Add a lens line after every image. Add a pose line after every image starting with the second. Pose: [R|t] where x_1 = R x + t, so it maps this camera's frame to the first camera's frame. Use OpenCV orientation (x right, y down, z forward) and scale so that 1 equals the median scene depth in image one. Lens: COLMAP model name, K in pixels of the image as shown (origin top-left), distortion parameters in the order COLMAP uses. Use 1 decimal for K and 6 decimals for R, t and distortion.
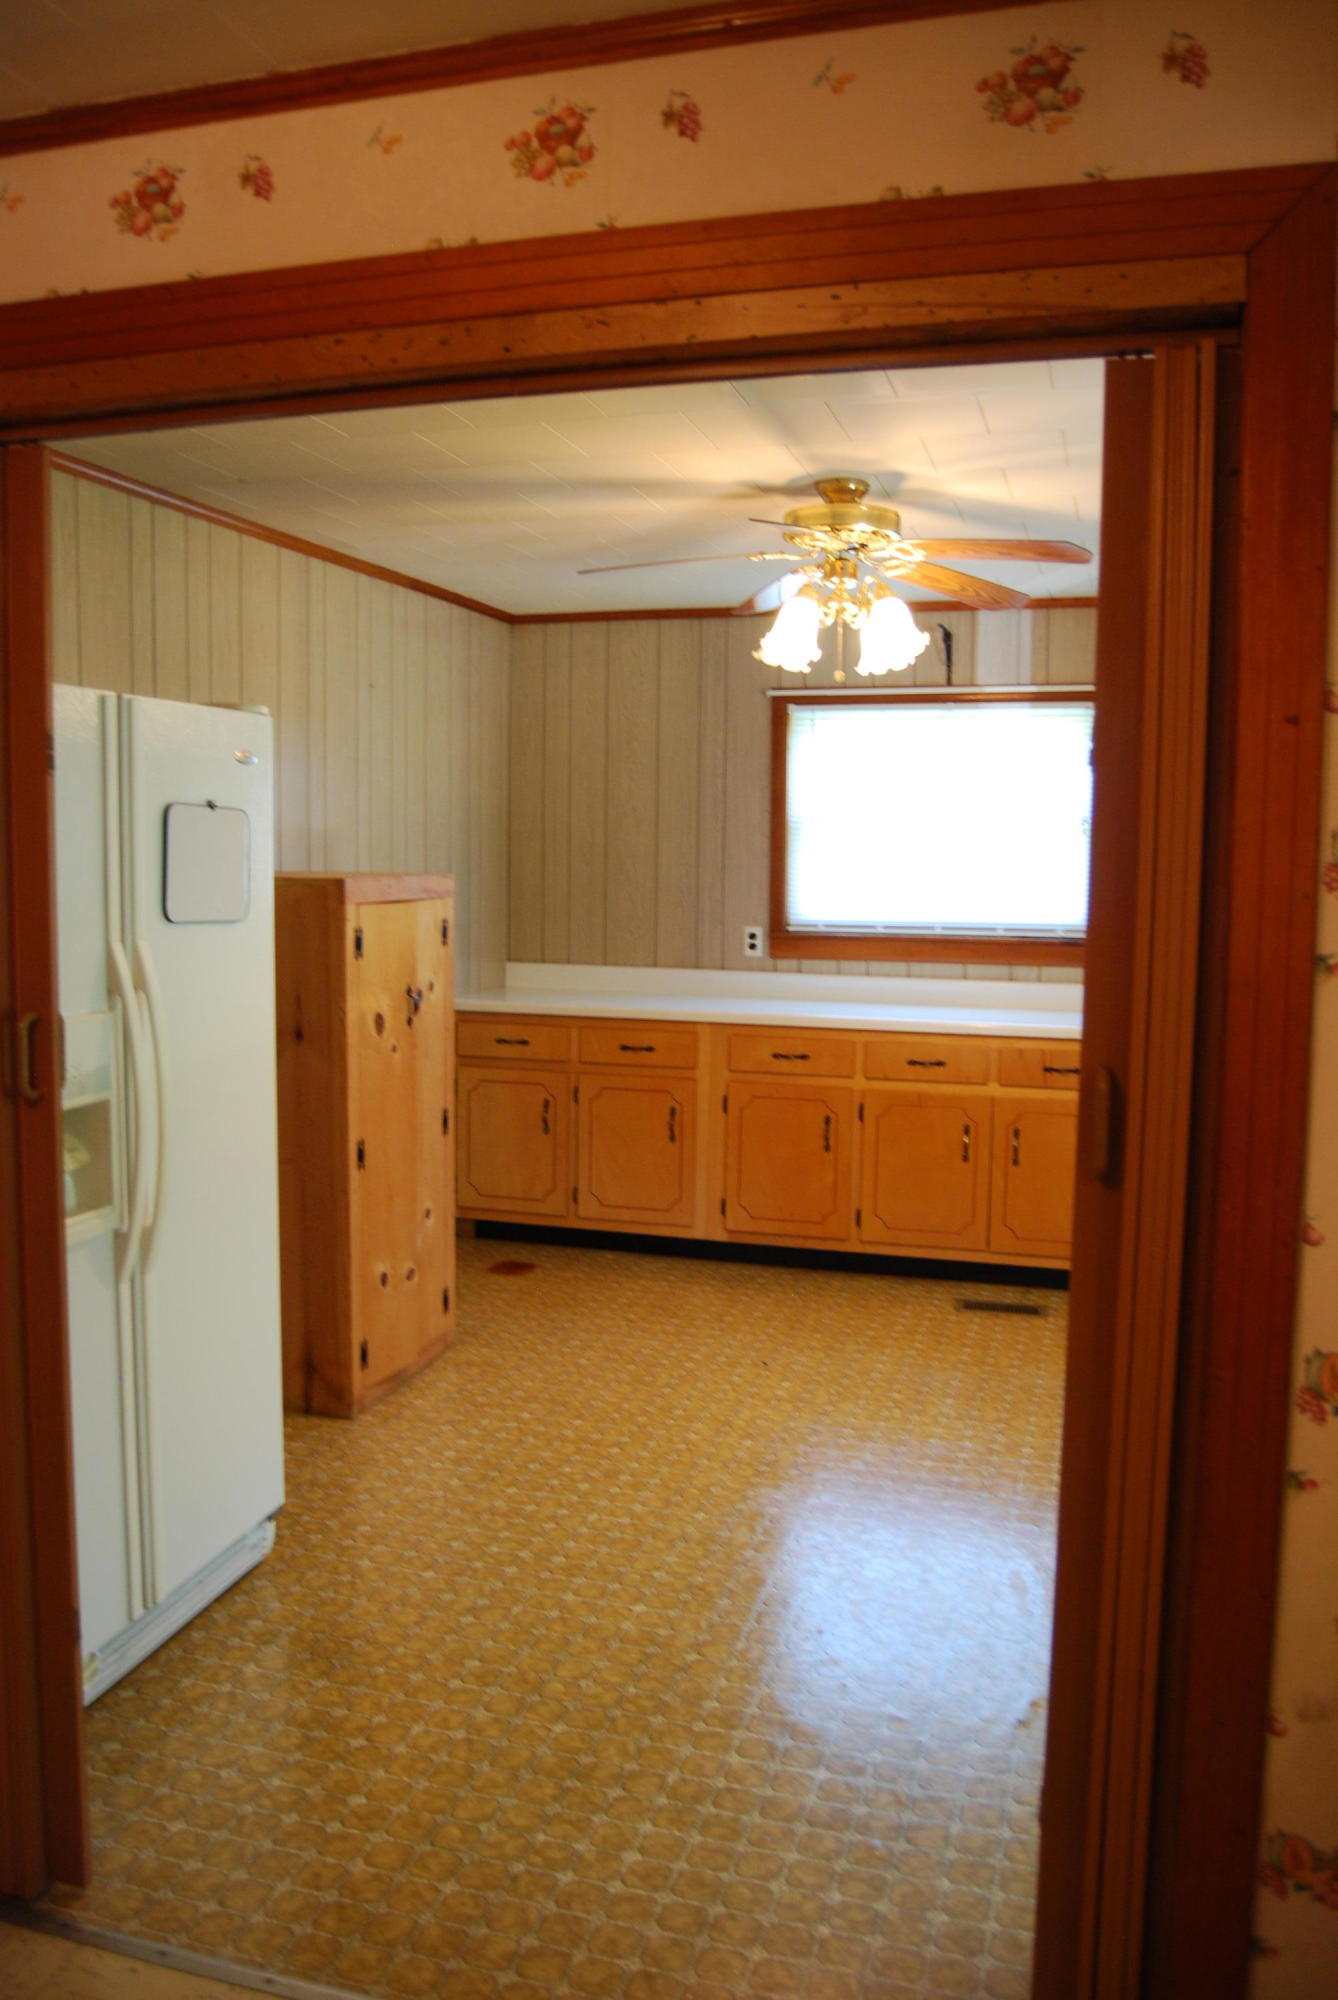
lens RADIAL K [[1529.8, 0, 669.0], [0, 1529.8, 1000.0], [0, 0, 1]] dist [-0.067362, 0.007521]
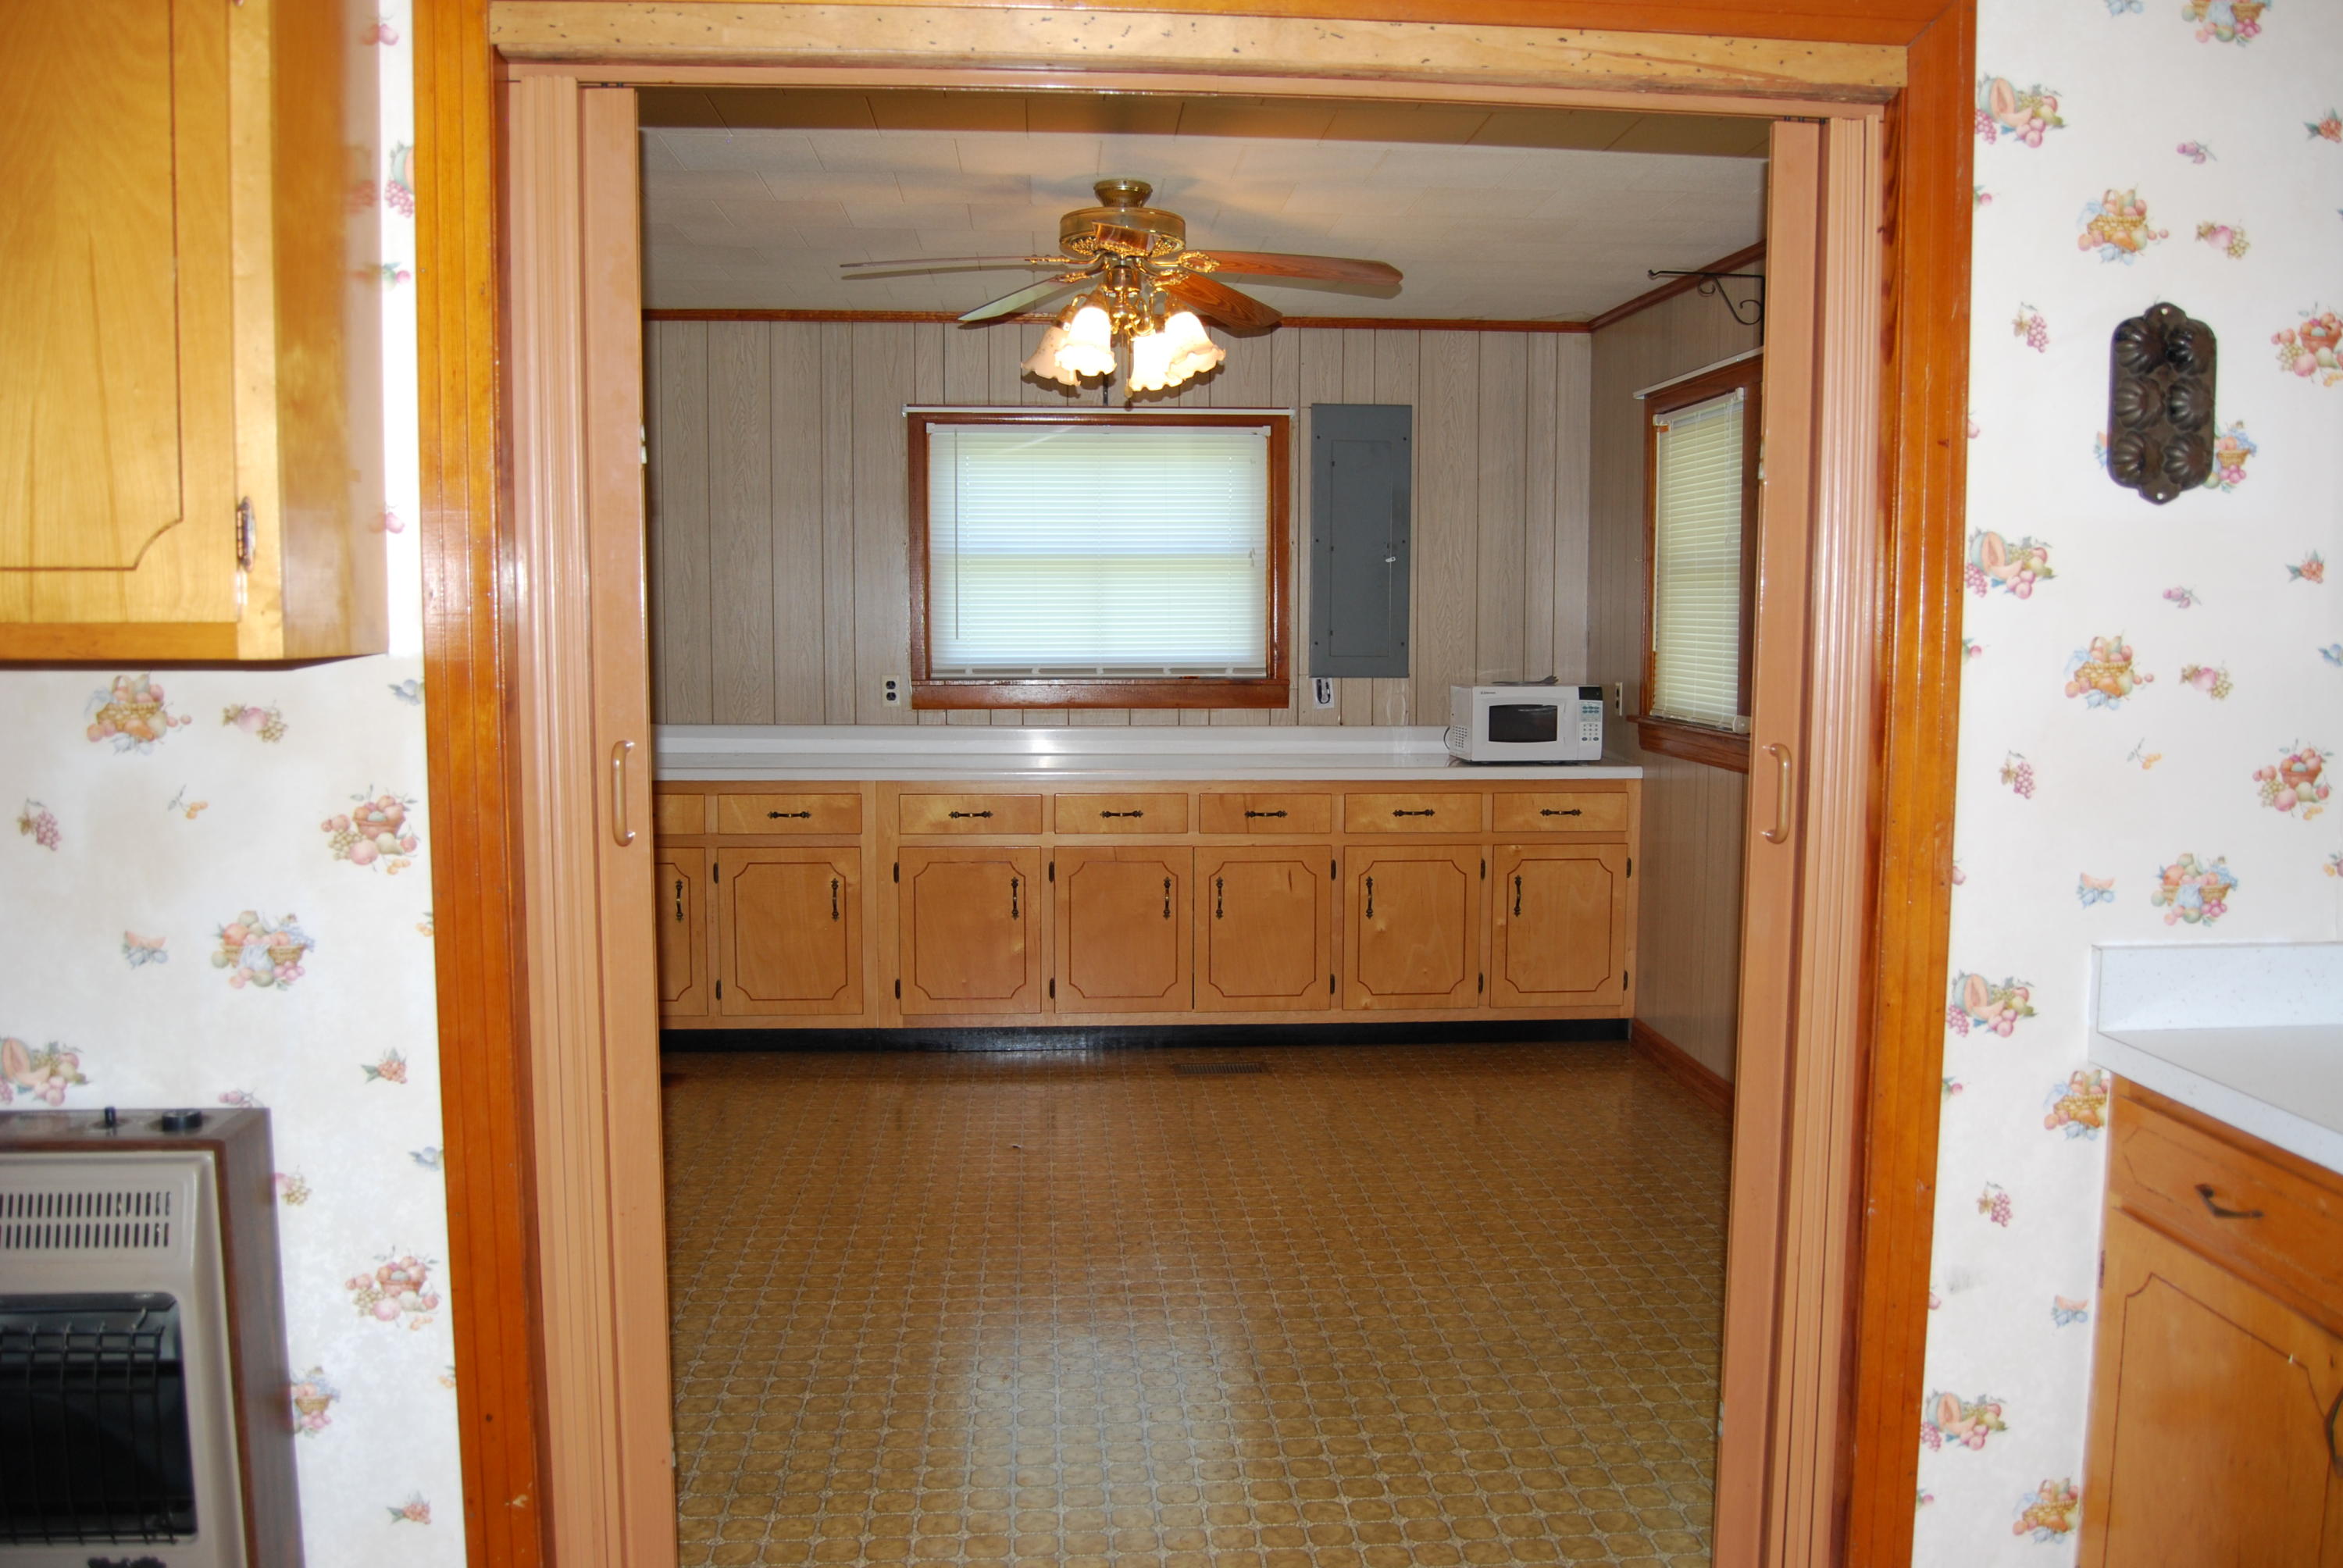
lens RADIAL K [[1792.0, 0, 1171.5], [0, 1792.0, 784.0], [0, 0, 1]] dist [-0.067362, 0.007521]
pose [[0.934425, -0.041102, 0.353782, -0.187321], [0.039853, 0.999147, 0.010818, 0.012748], [-0.353924, 0.003990, 0.935266, -0.025129]]
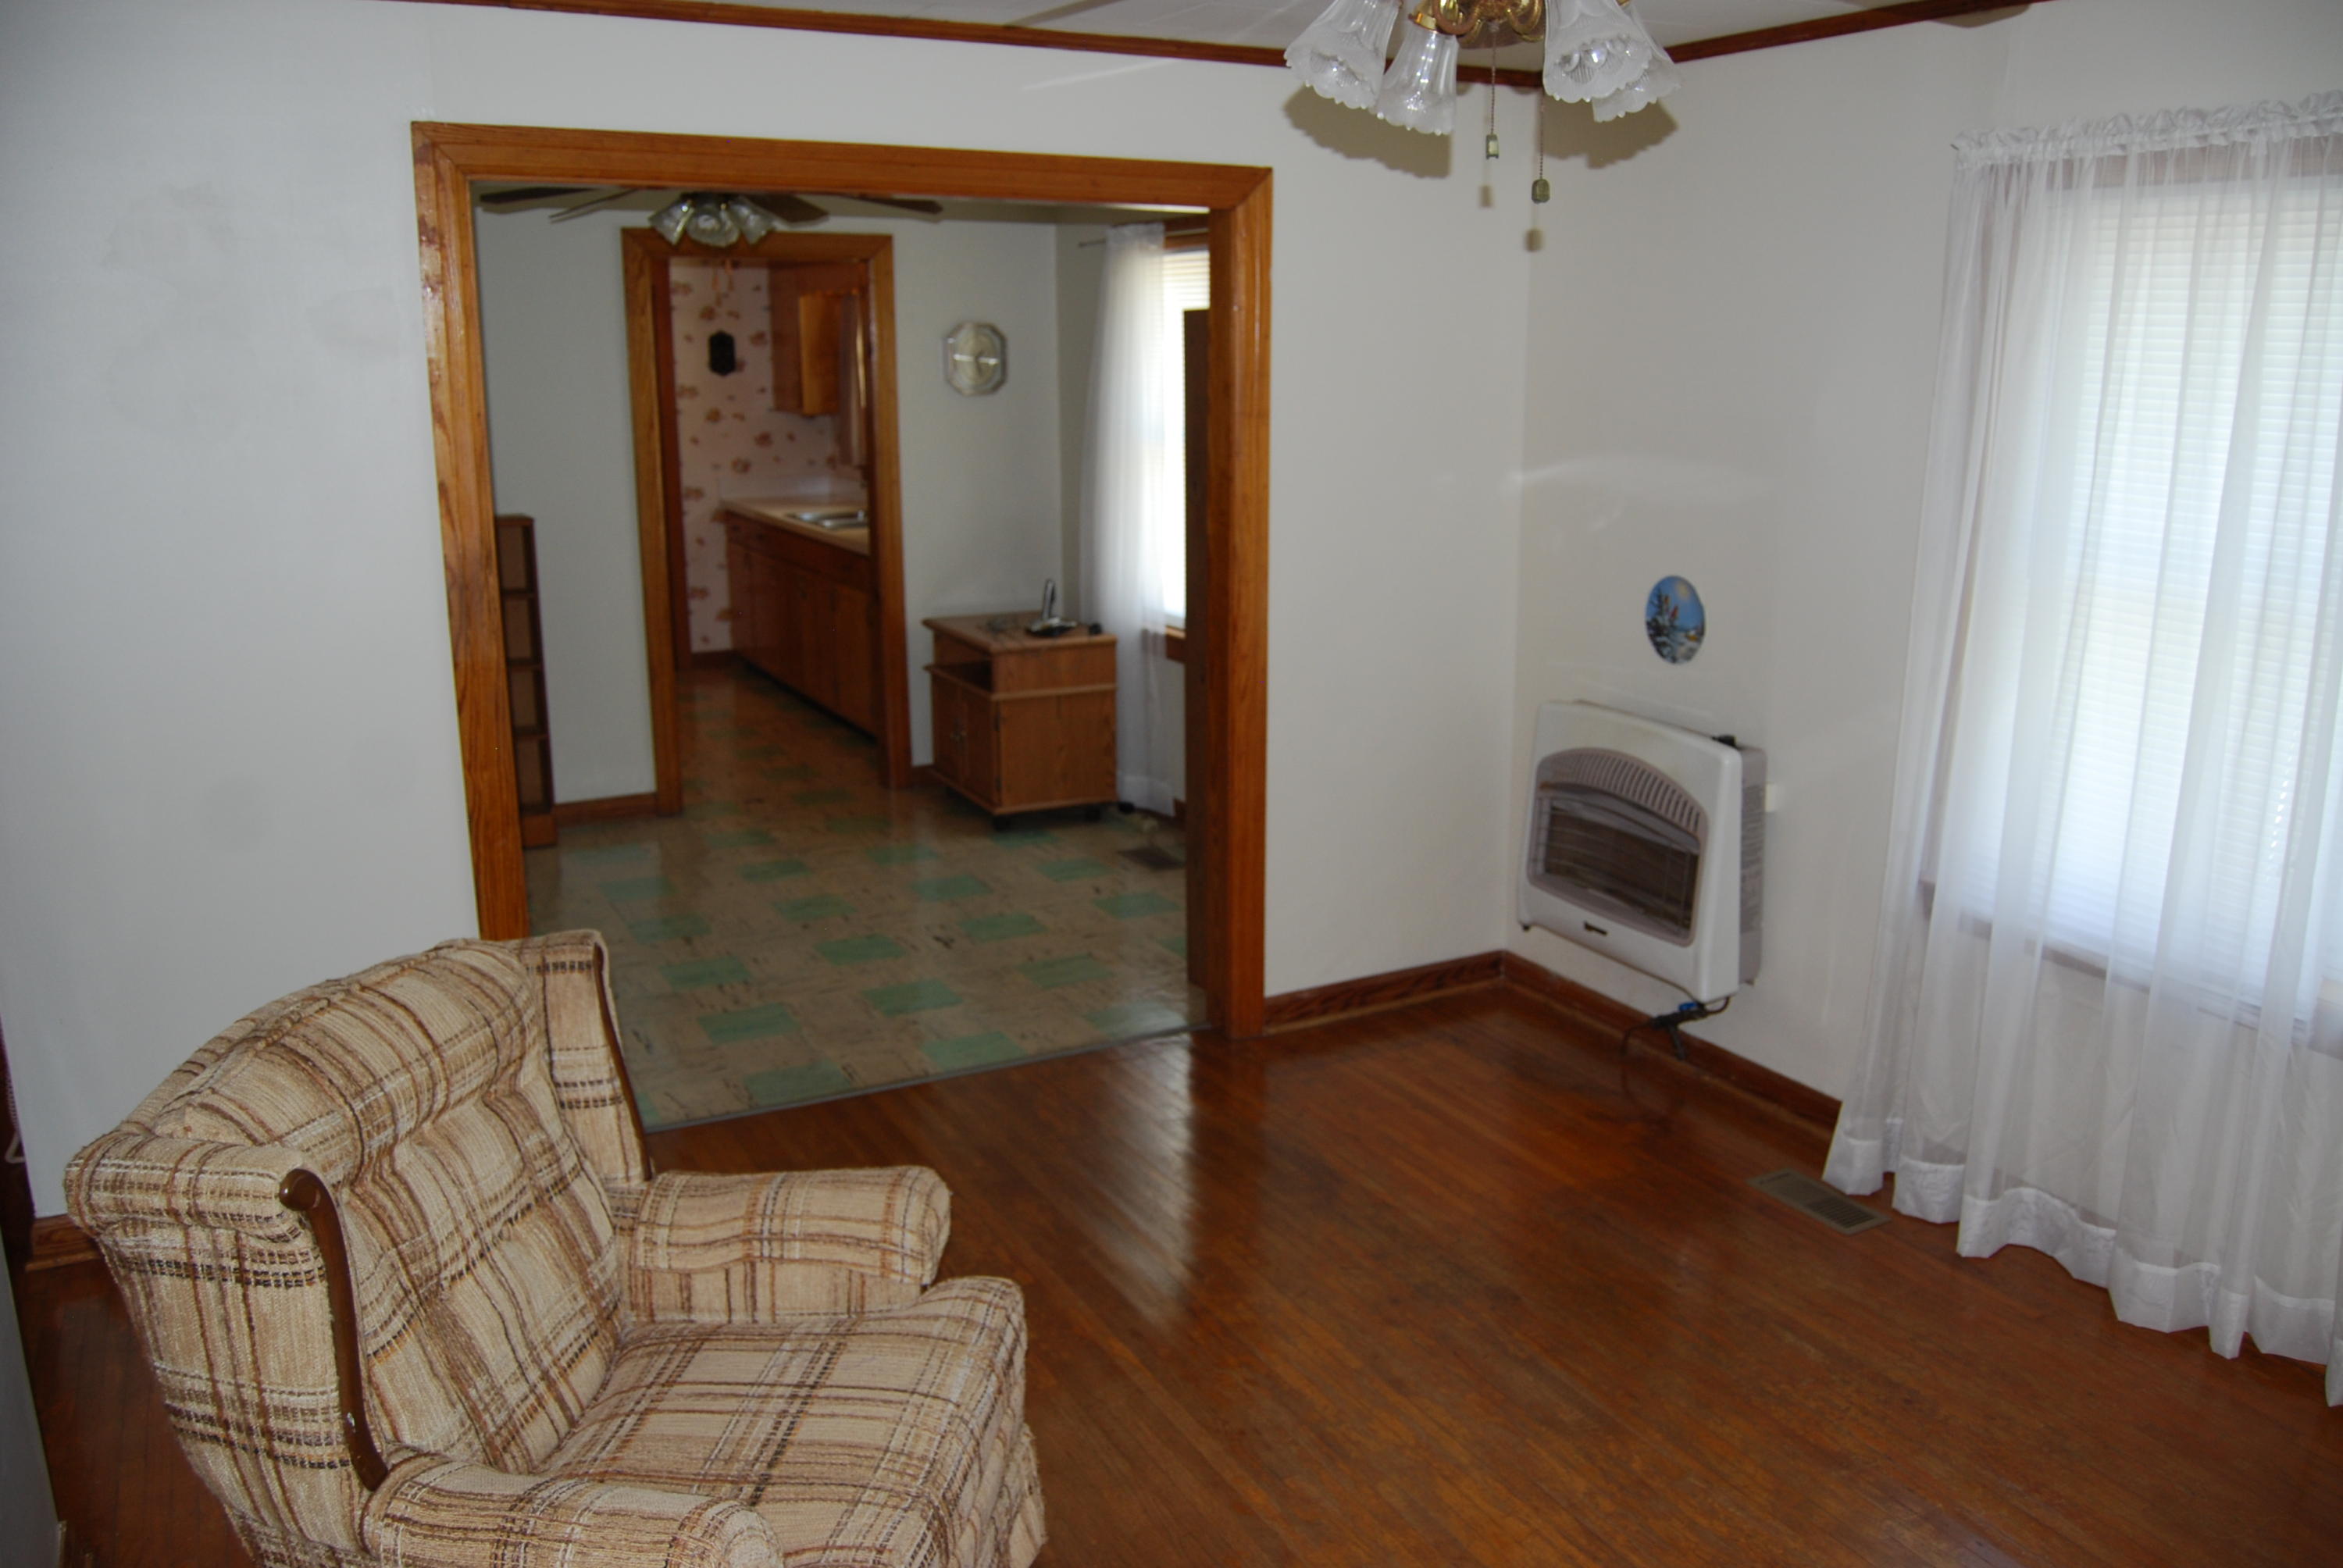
lens RADIAL K [[1792.0, 0, 1171.5], [0, 1792.0, 784.0], [0, 0, 1]] dist [-0.067362, 0.007521]
pose [[0.701710, -0.177264, 0.690058, -0.825829], [0.071301, 0.981164, 0.179539, 0.075214], [-0.708886, -0.076783, 0.701132, -1.342071]]
